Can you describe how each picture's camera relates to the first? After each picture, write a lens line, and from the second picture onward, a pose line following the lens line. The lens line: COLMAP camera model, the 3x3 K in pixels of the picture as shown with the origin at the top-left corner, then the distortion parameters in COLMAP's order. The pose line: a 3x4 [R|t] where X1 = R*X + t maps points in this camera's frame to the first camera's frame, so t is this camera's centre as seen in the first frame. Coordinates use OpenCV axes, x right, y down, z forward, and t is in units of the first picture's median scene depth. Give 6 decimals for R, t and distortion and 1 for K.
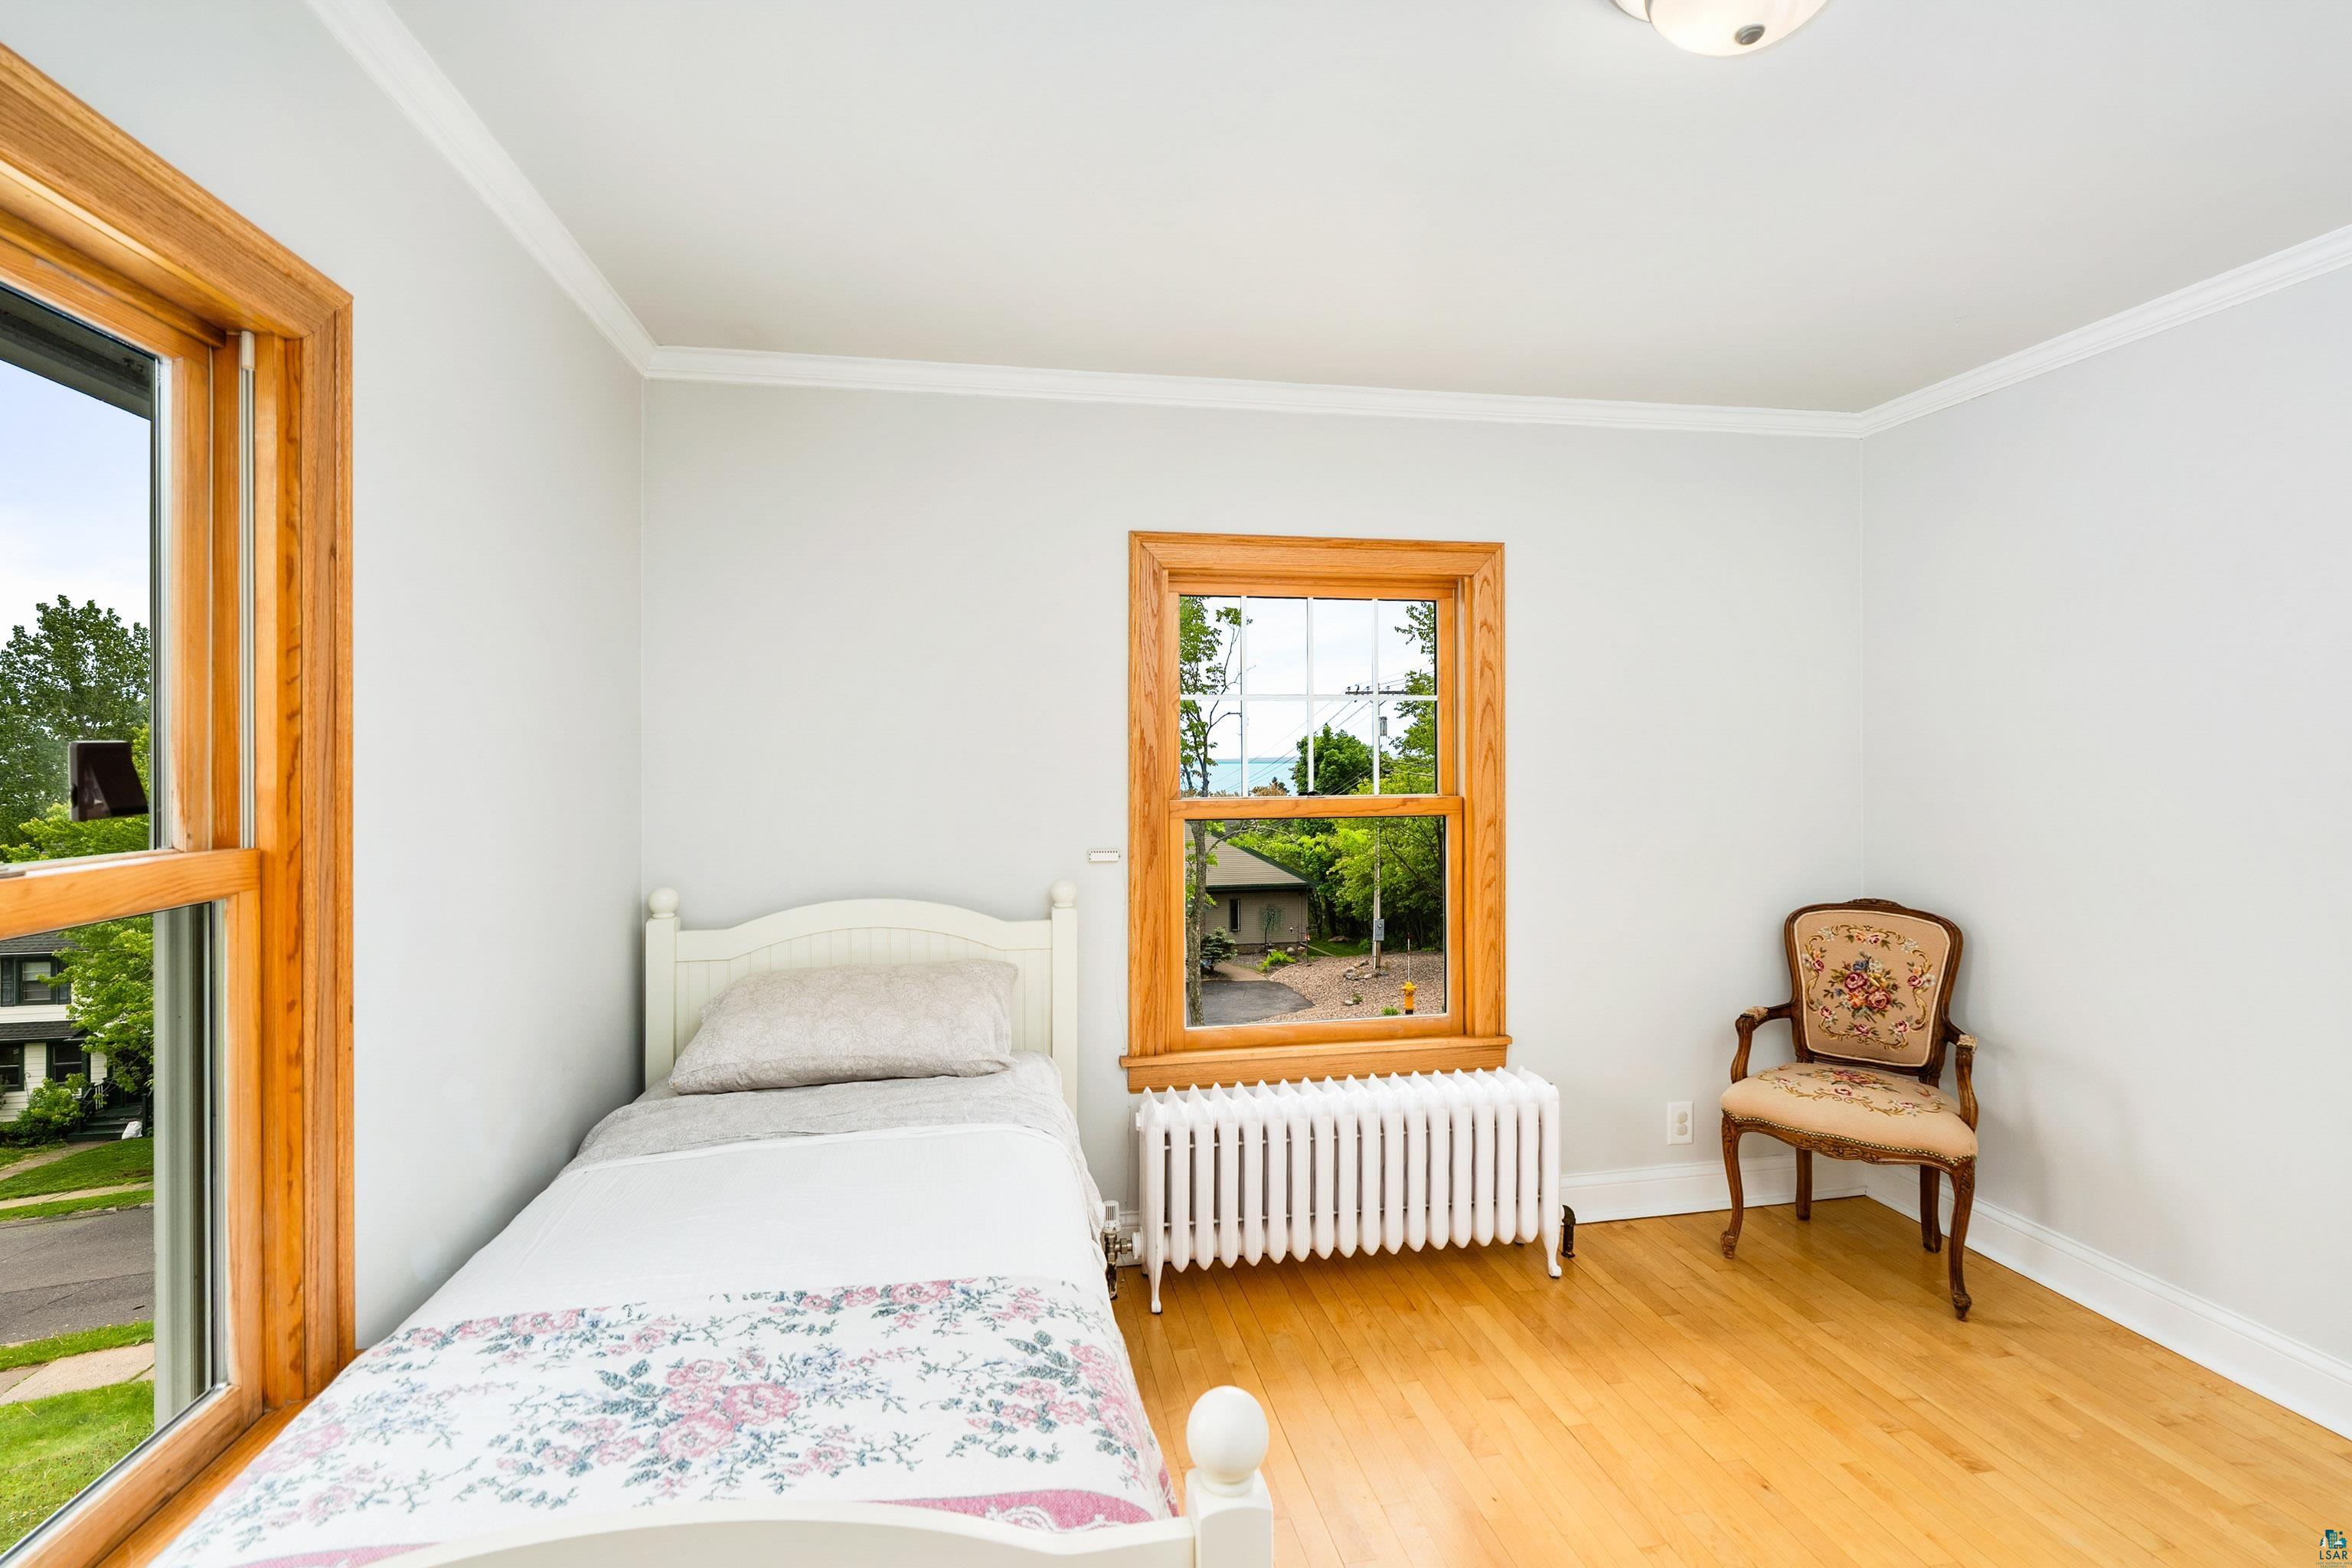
lens RADIAL K [[1075.9, 0, 1194.9], [0, 1075.9, 762.1], [0, 0, 1]] dist [-0.004208, 0.001547]
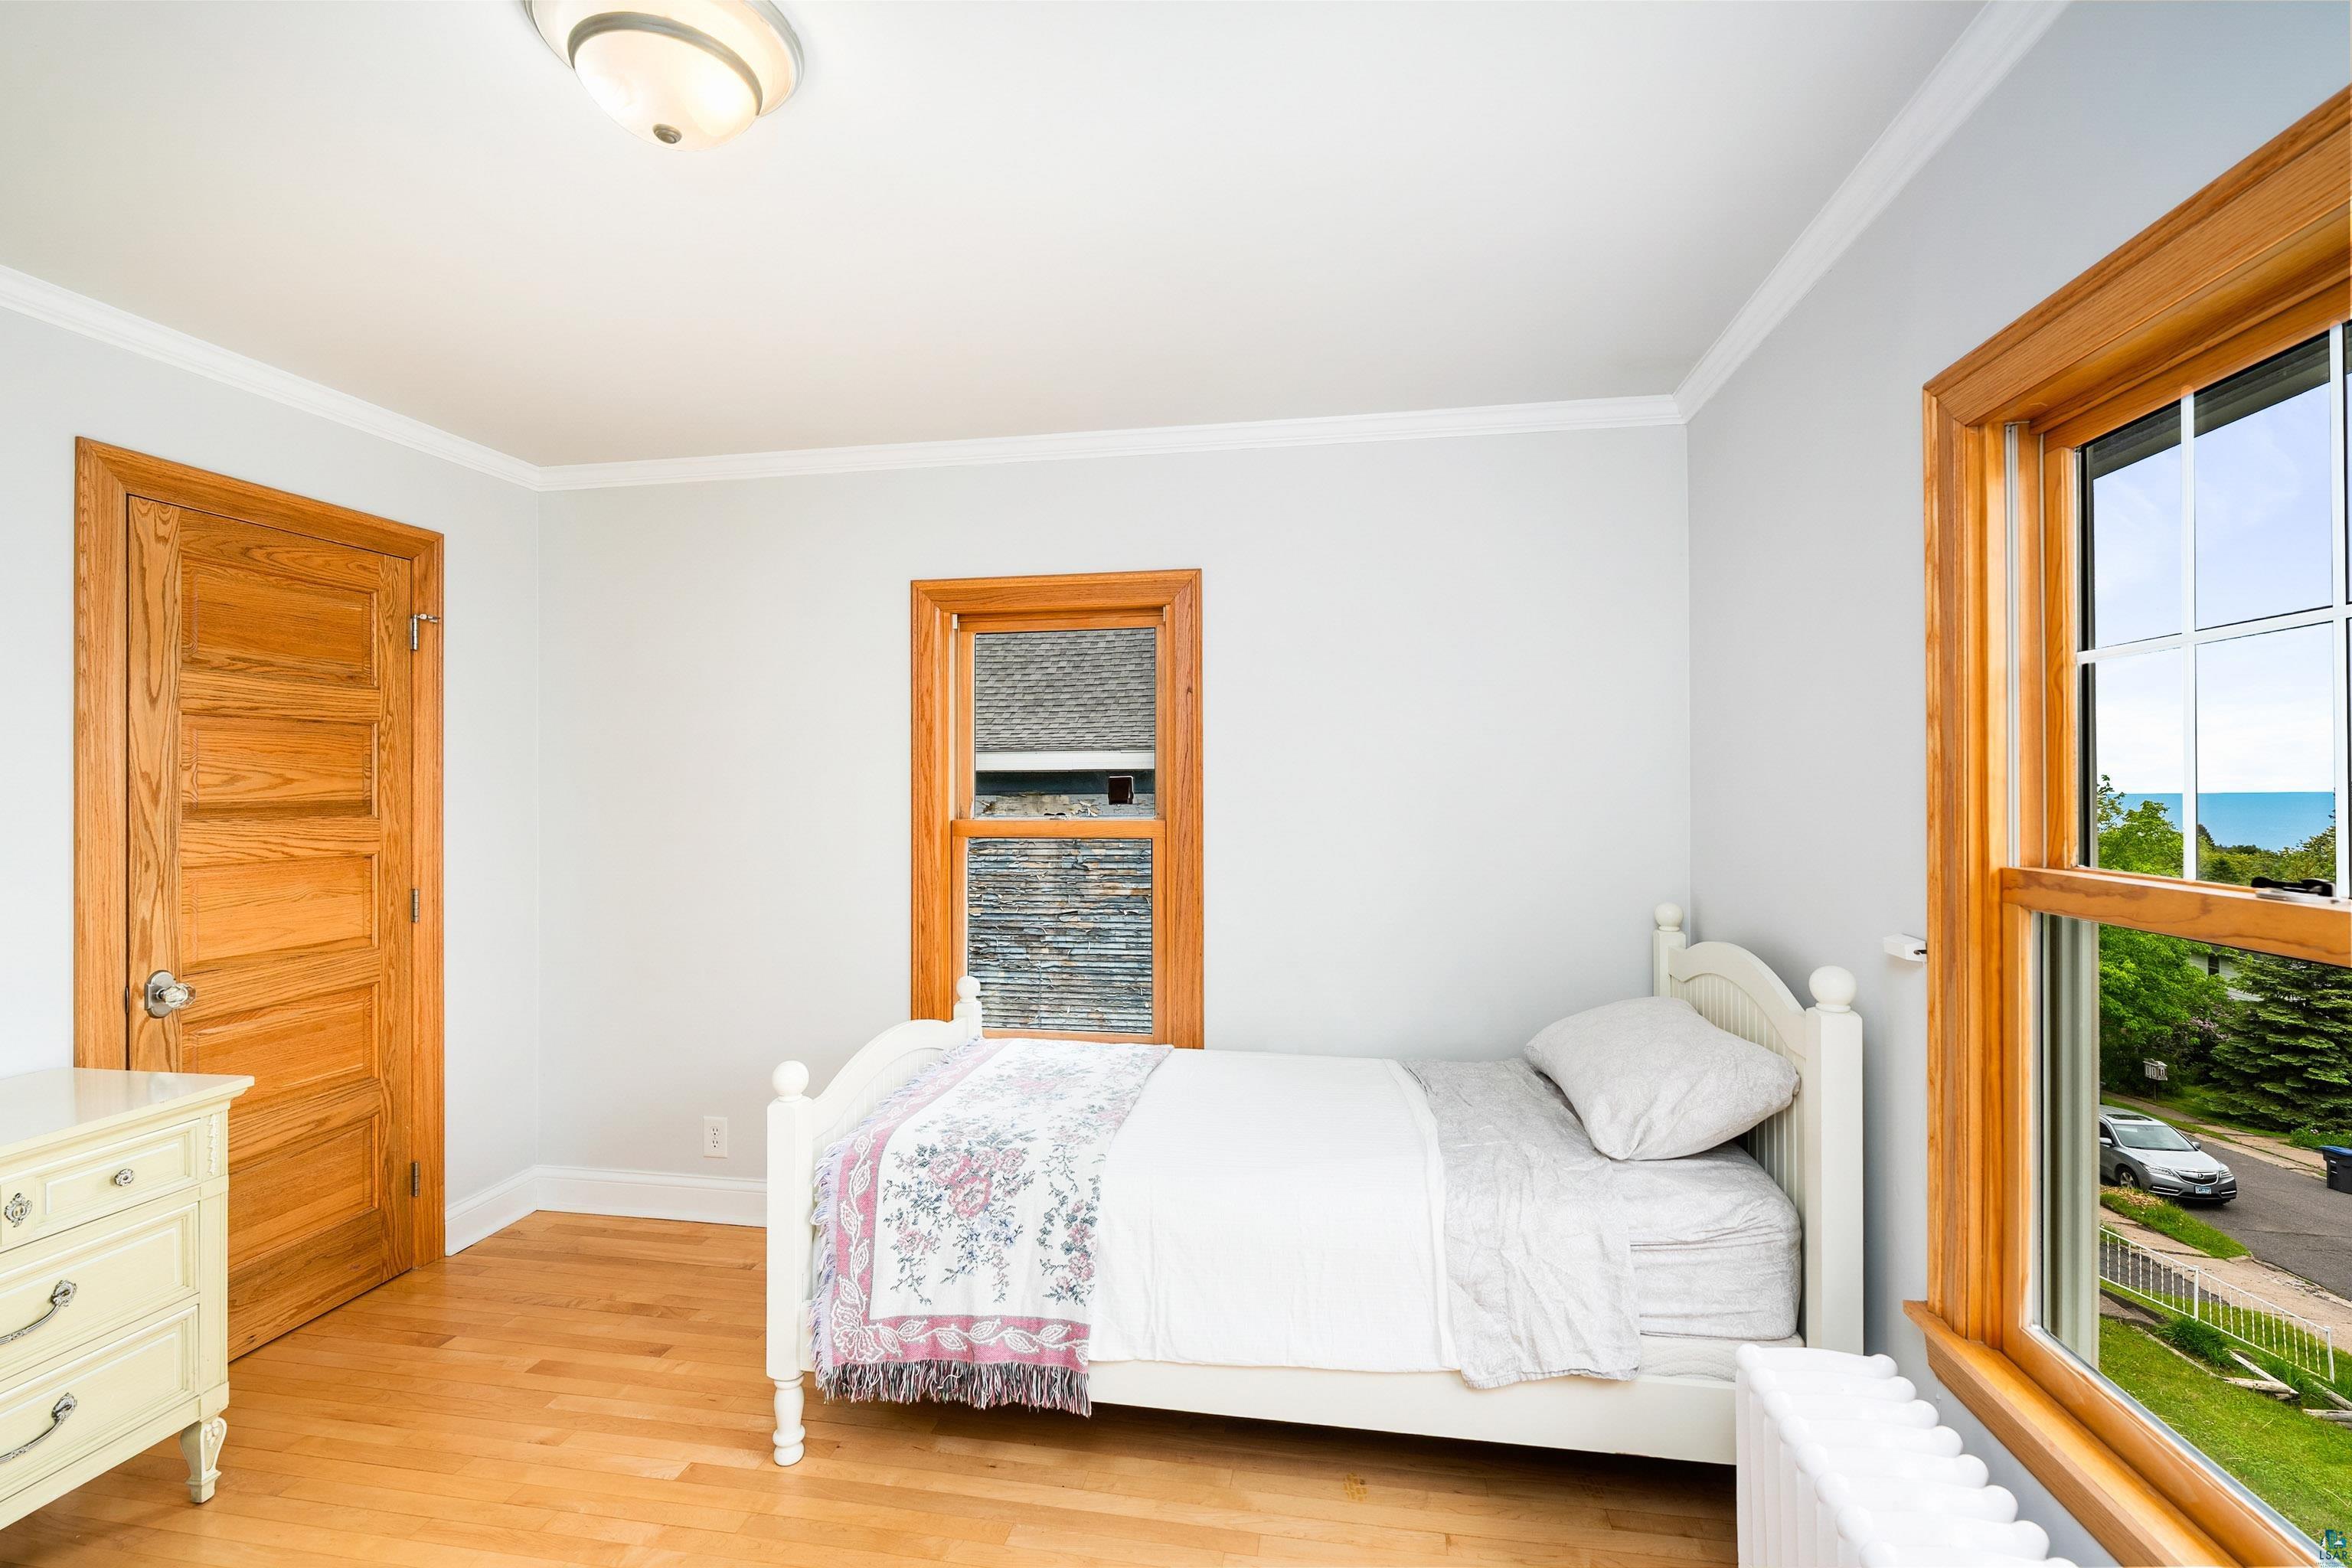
lens RADIAL K [[1075.9, 0, 1165.7], [0, 1075.9, 781.0], [0, 0, 1]] dist [-0.004208, 0.001547]
pose [[-0.352480, 0.003970, -0.935811, 0.610635], [0.001348, 0.999992, 0.003734, -0.007571], [0.935818, 0.000054, -0.352483, 0.819317]]
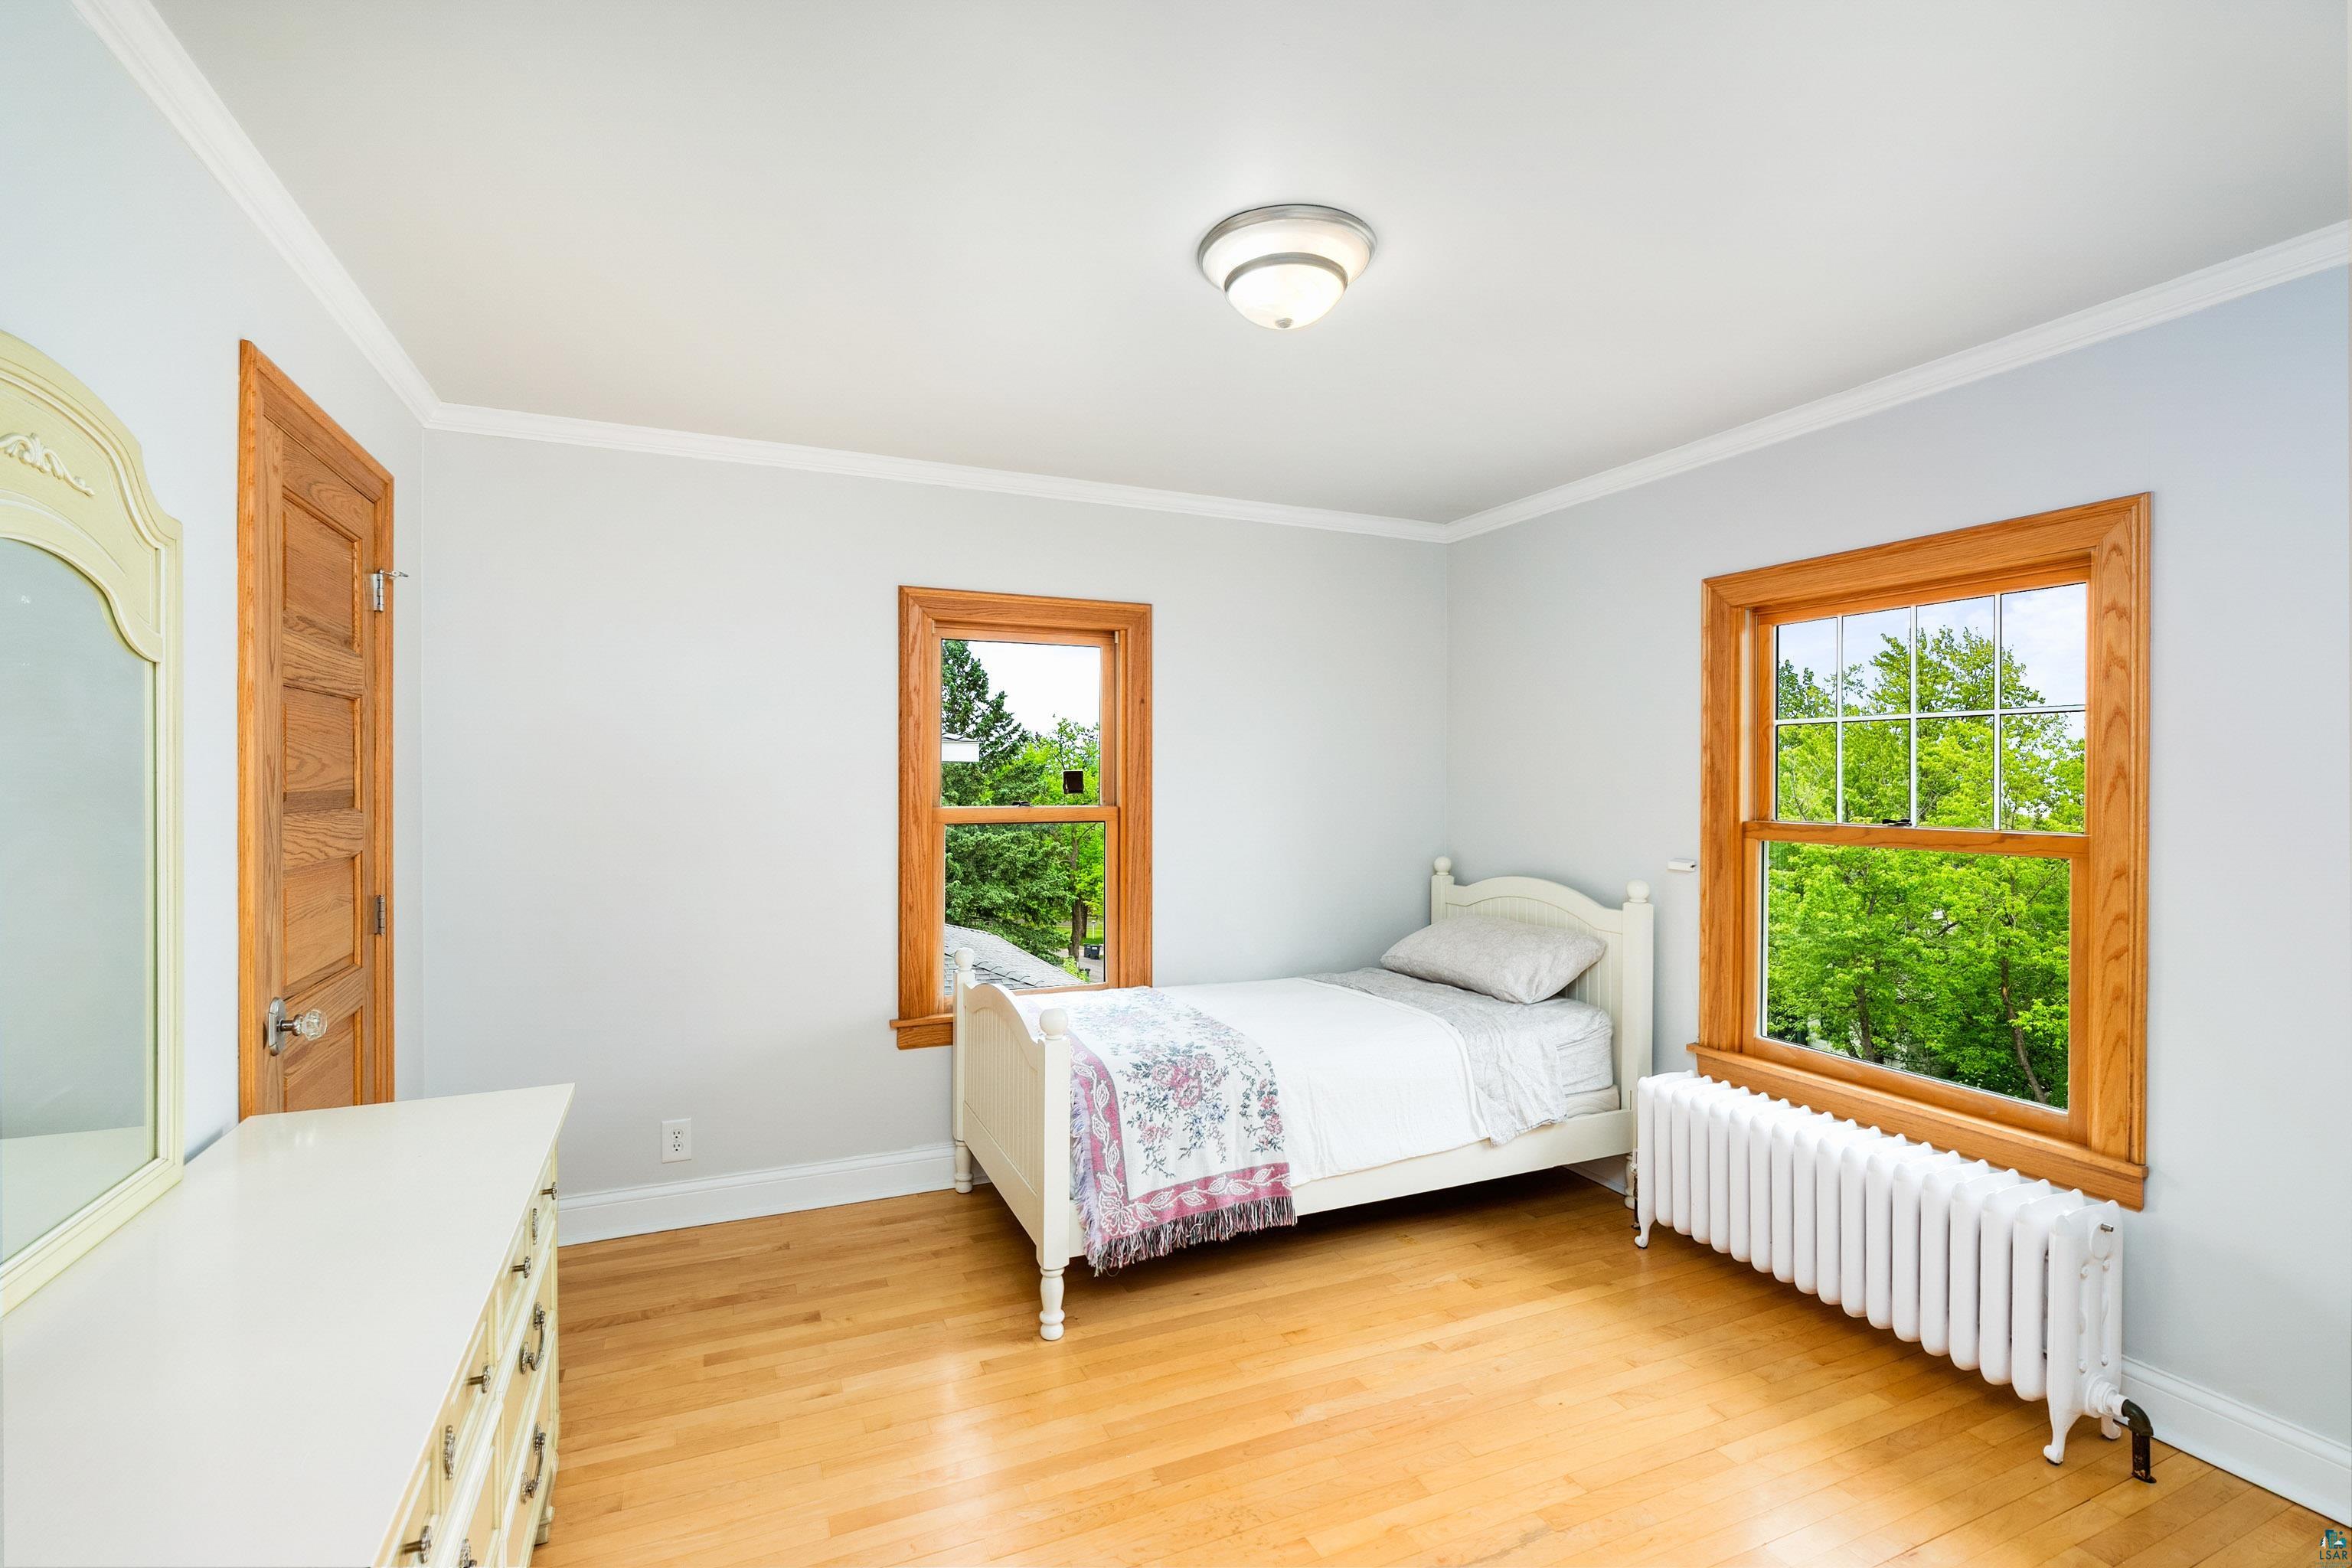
lens RADIAL K [[1075.9, 0, 1190.8], [0, 1075.9, 783.7], [0, 0, 1]] dist [-0.004208, 0.001547]
pose [[0.239289, 0.013664, -0.970852, 0.901066], [-0.009829, 0.999884, 0.011650, -0.008231], [0.970899, 0.006755, 0.239395, 0.208460]]
